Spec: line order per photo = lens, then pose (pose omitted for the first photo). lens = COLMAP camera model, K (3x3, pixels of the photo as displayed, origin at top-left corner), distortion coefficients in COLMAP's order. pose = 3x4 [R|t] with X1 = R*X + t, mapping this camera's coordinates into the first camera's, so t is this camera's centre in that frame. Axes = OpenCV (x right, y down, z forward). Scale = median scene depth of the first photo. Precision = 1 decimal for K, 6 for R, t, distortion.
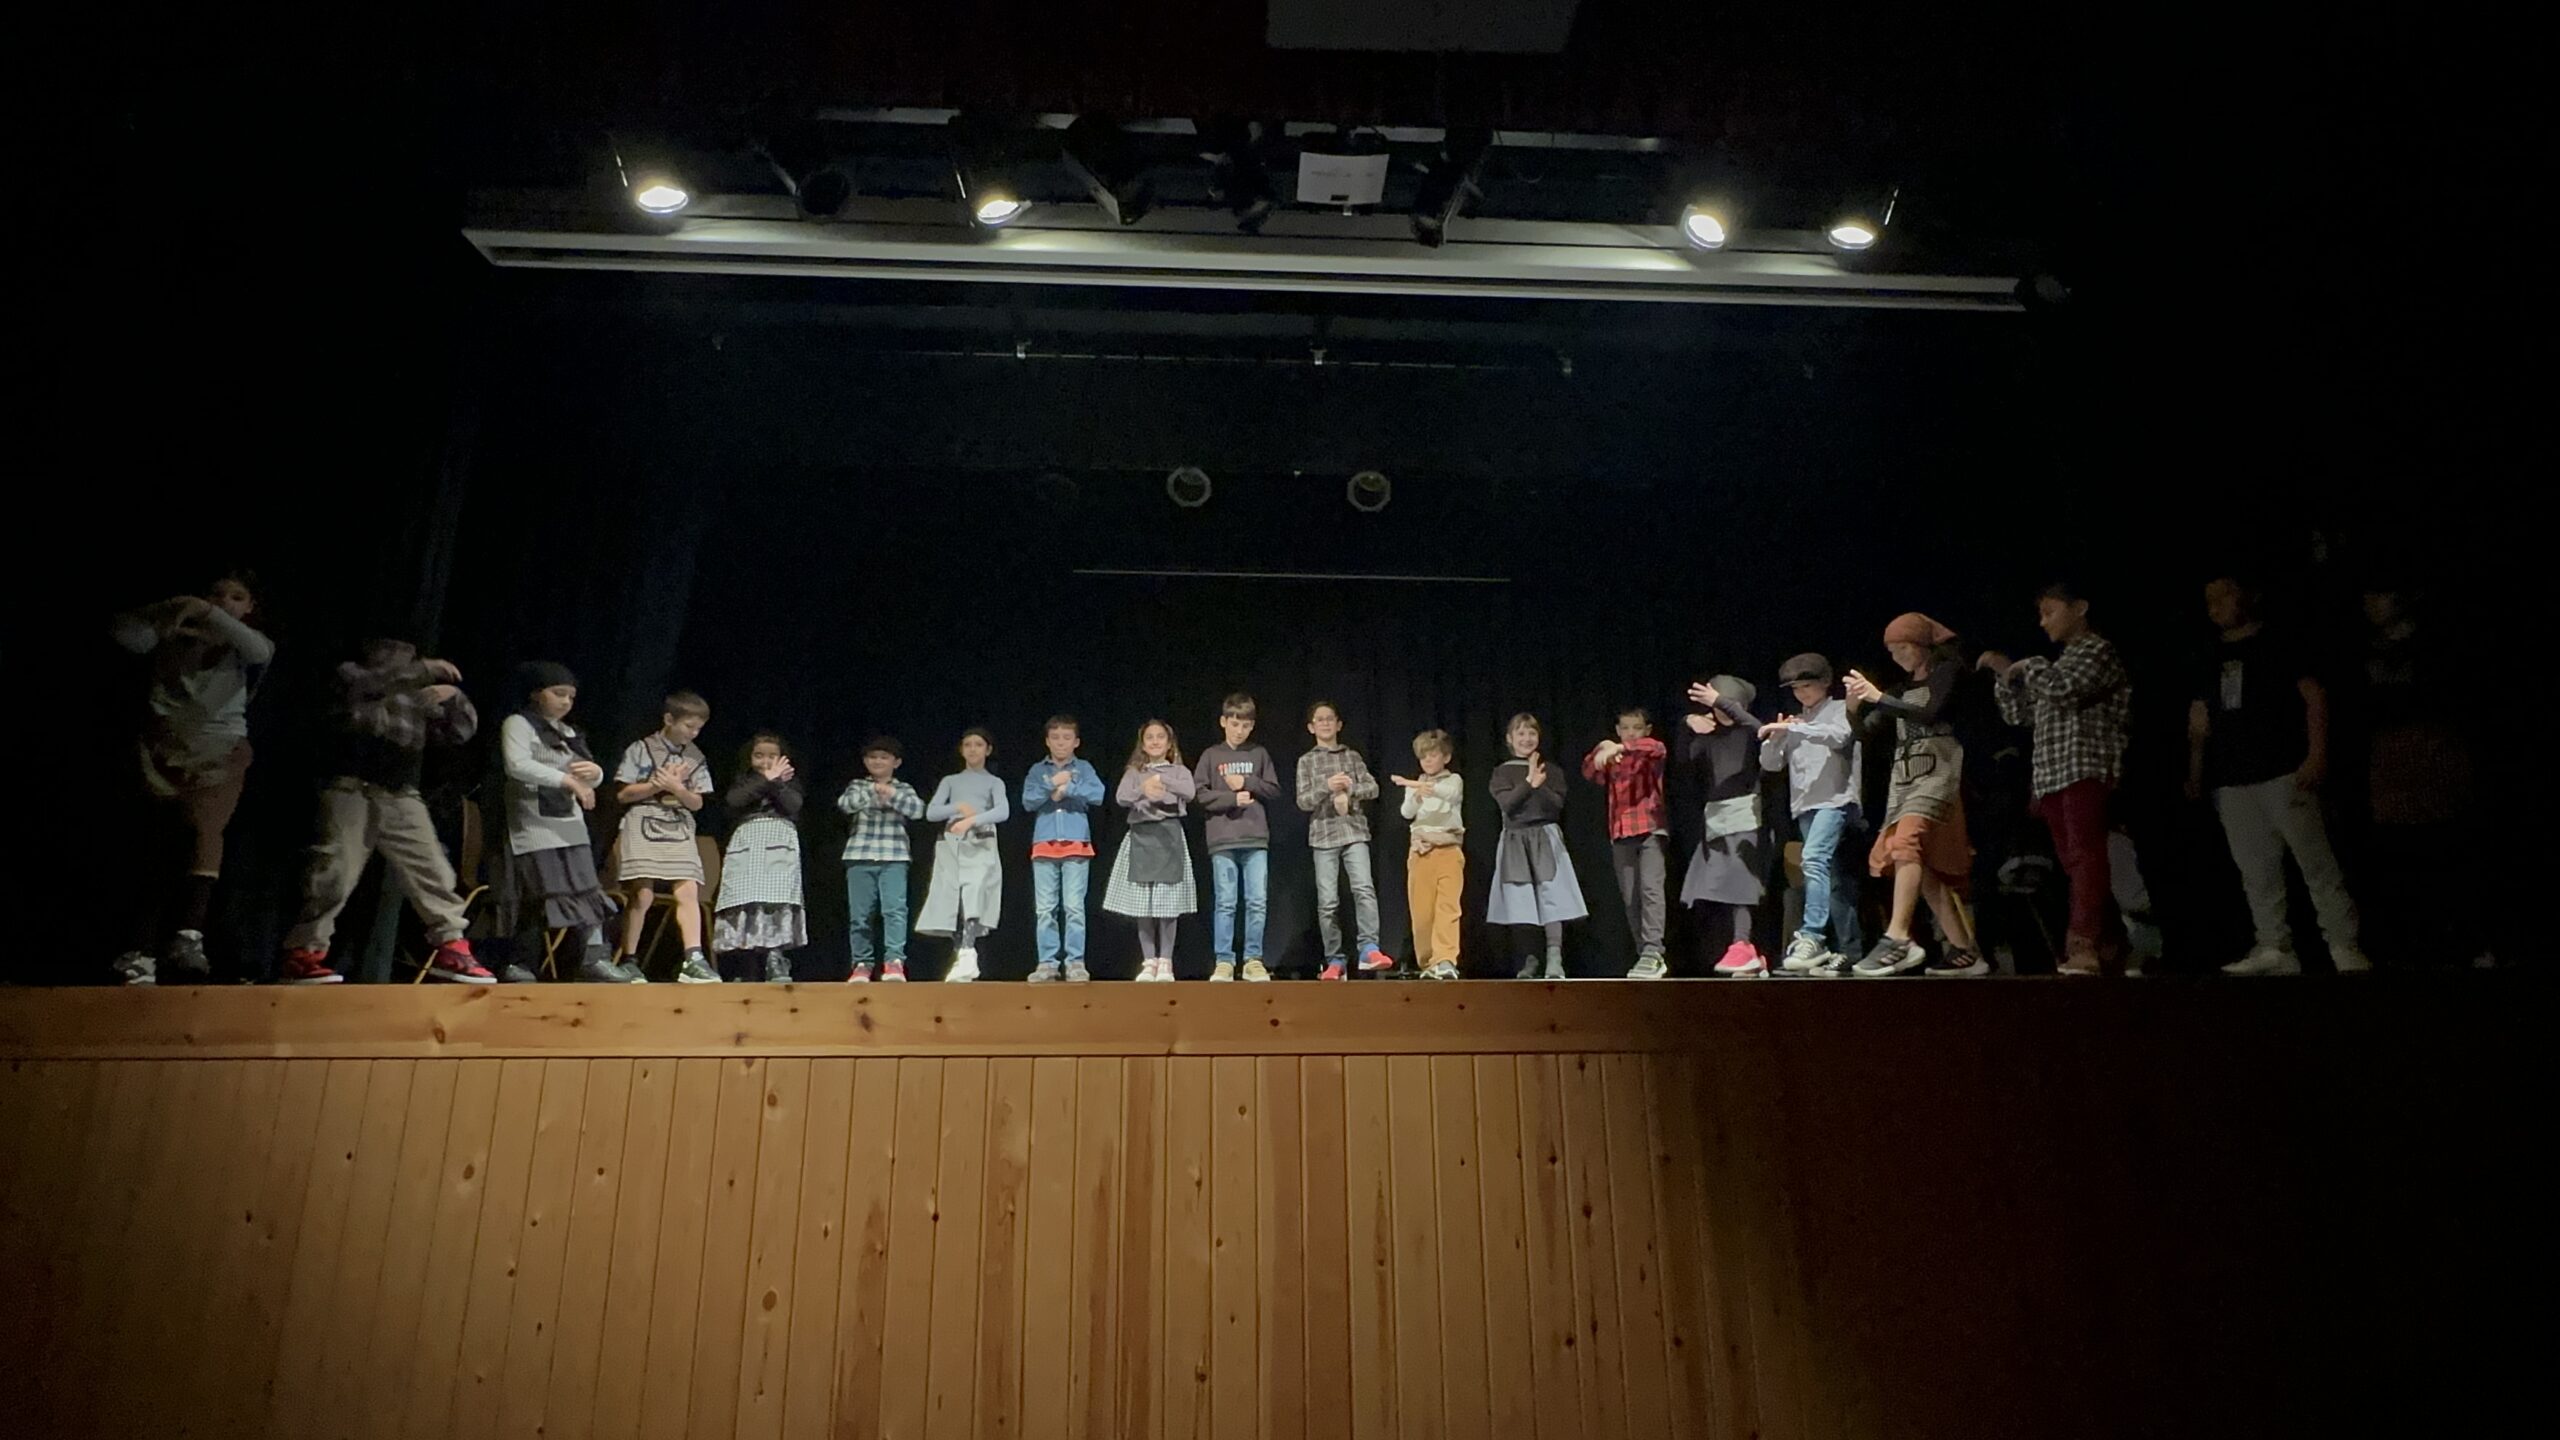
lens RADIAL K [[1174.0, 0, 1283.2], [0, 1174.0, 713.1], [0, 0, 1]] dist [0.000859, -0.000456]
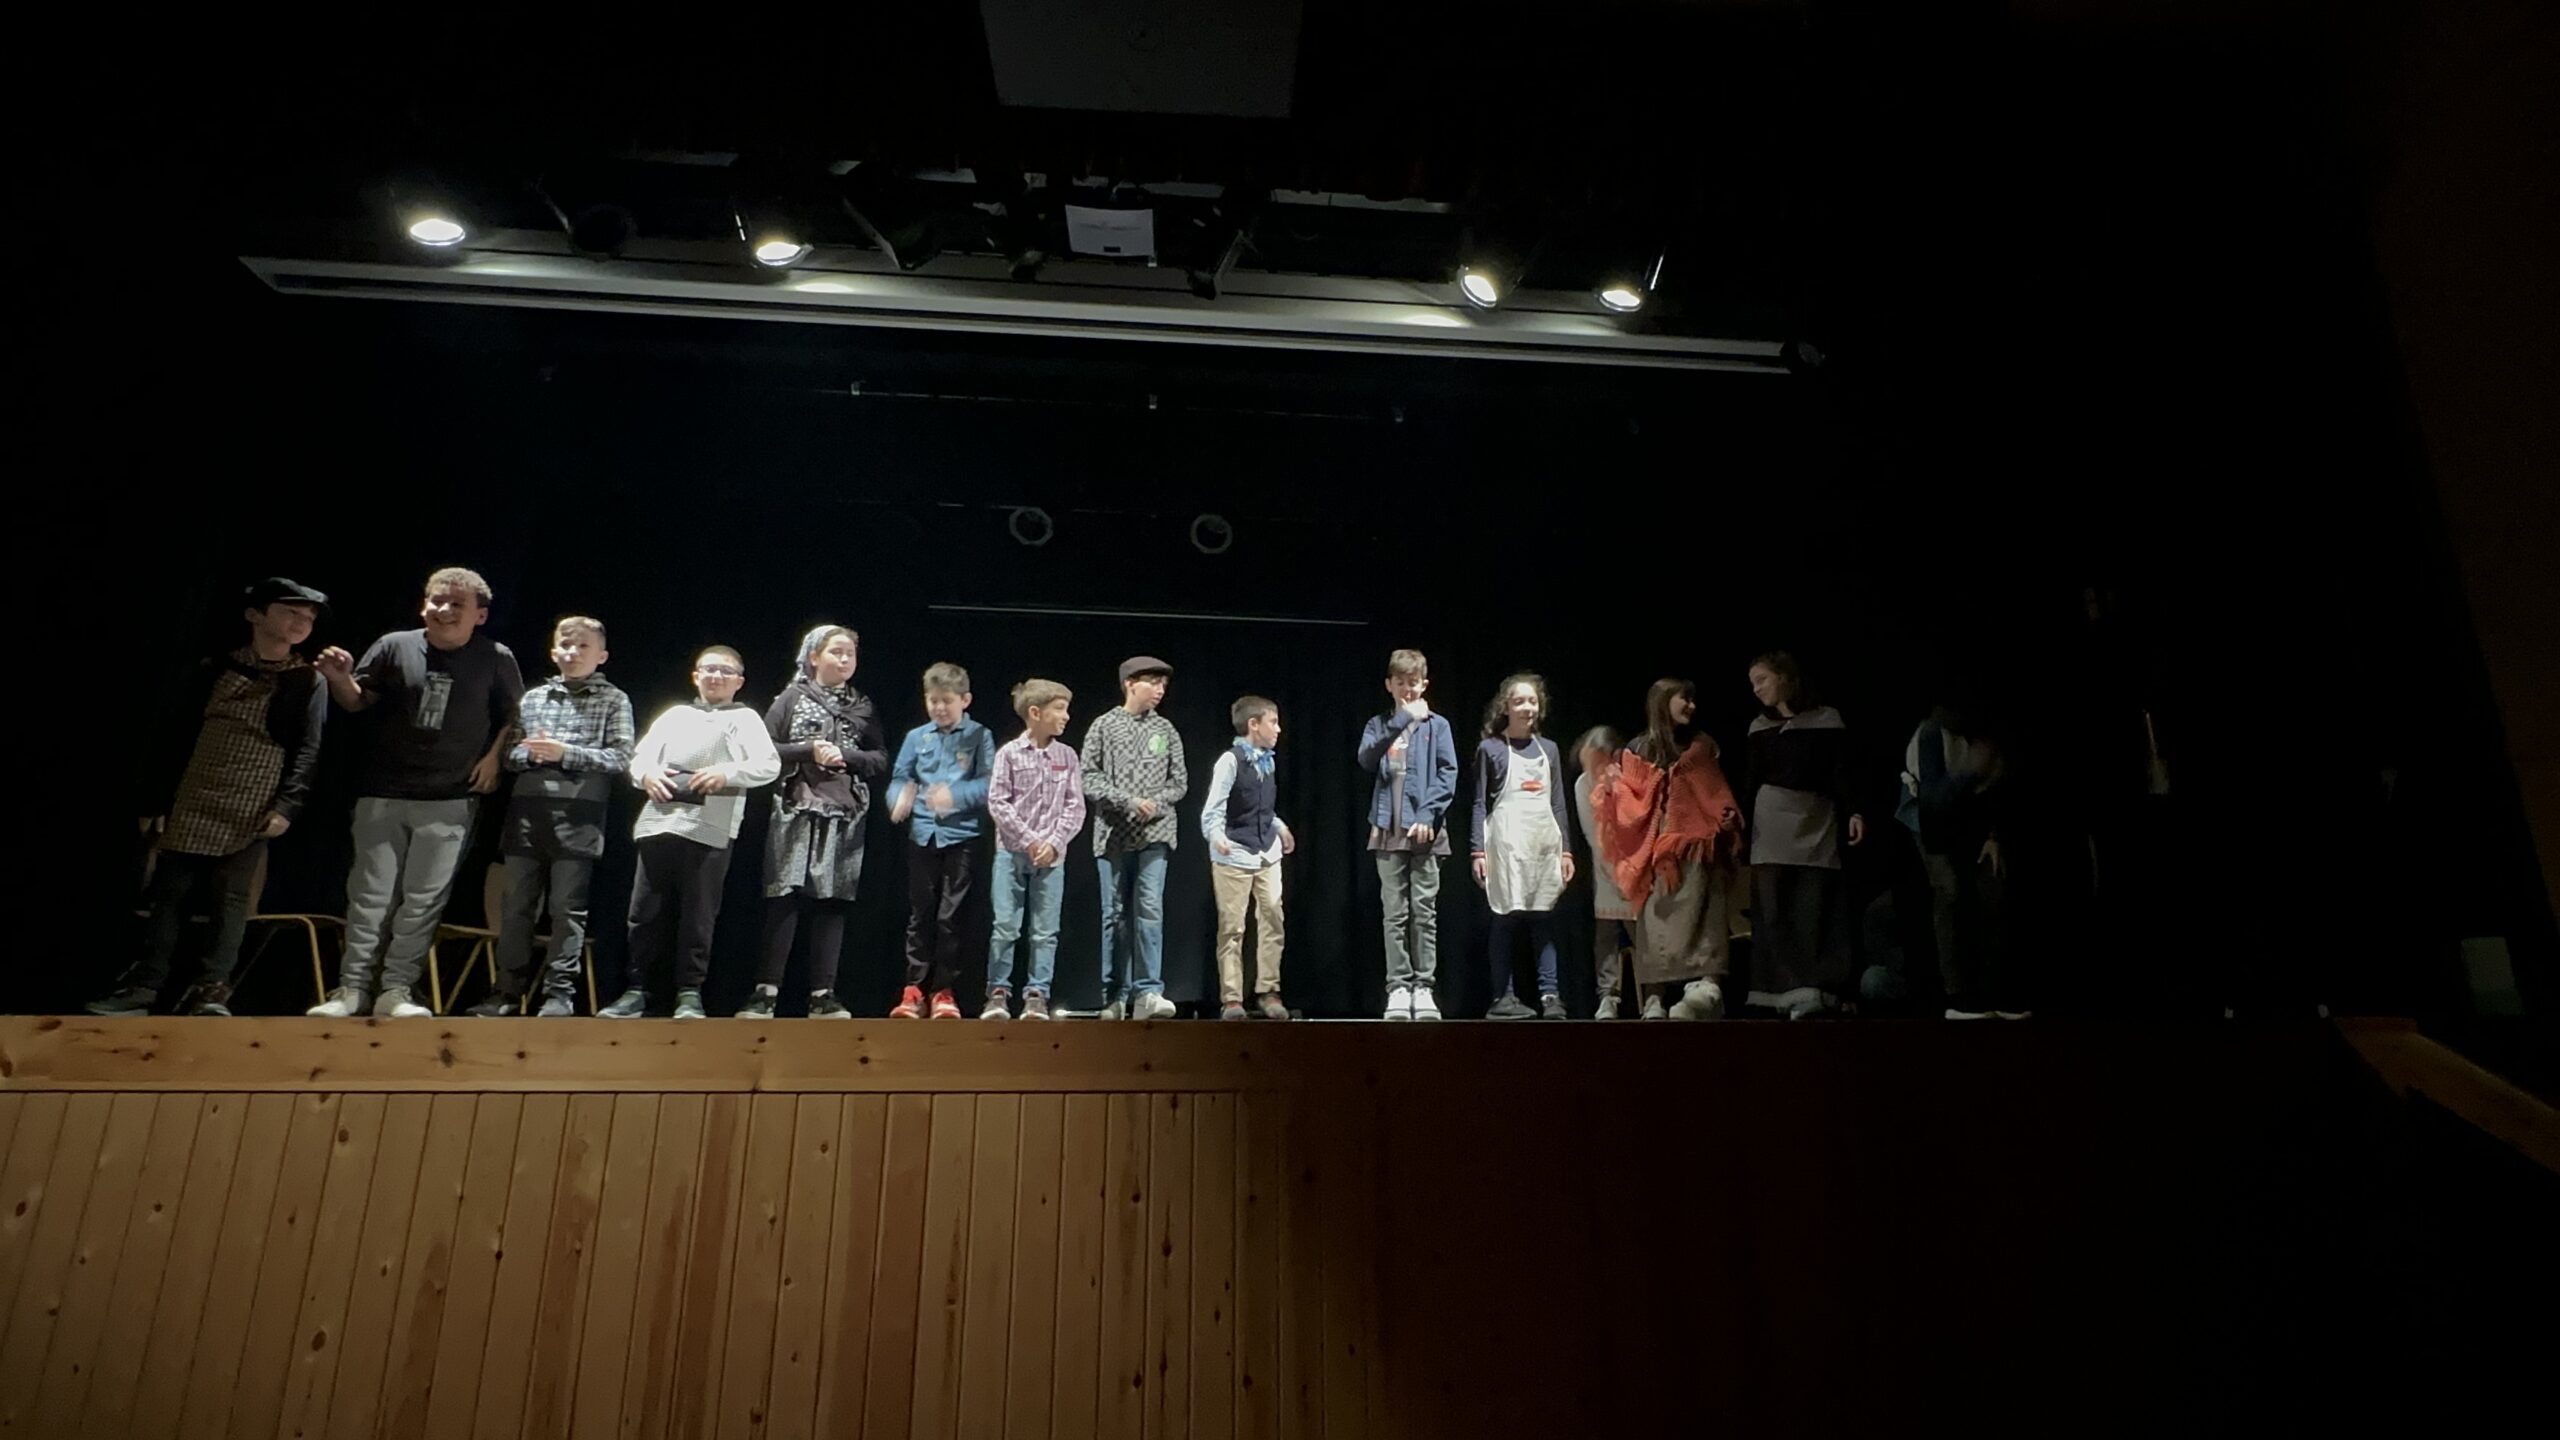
lens RADIAL K [[1174.0, 0, 1283.2], [0, 1174.0, 713.1], [0, 0, 1]] dist [0.000859, -0.000456]
pose [[0.999426, 0.015071, 0.030337, 0.173415], [-0.014090, 0.999379, -0.032297, -0.003649], [-0.030804, 0.031851, 0.999018, -0.015201]]
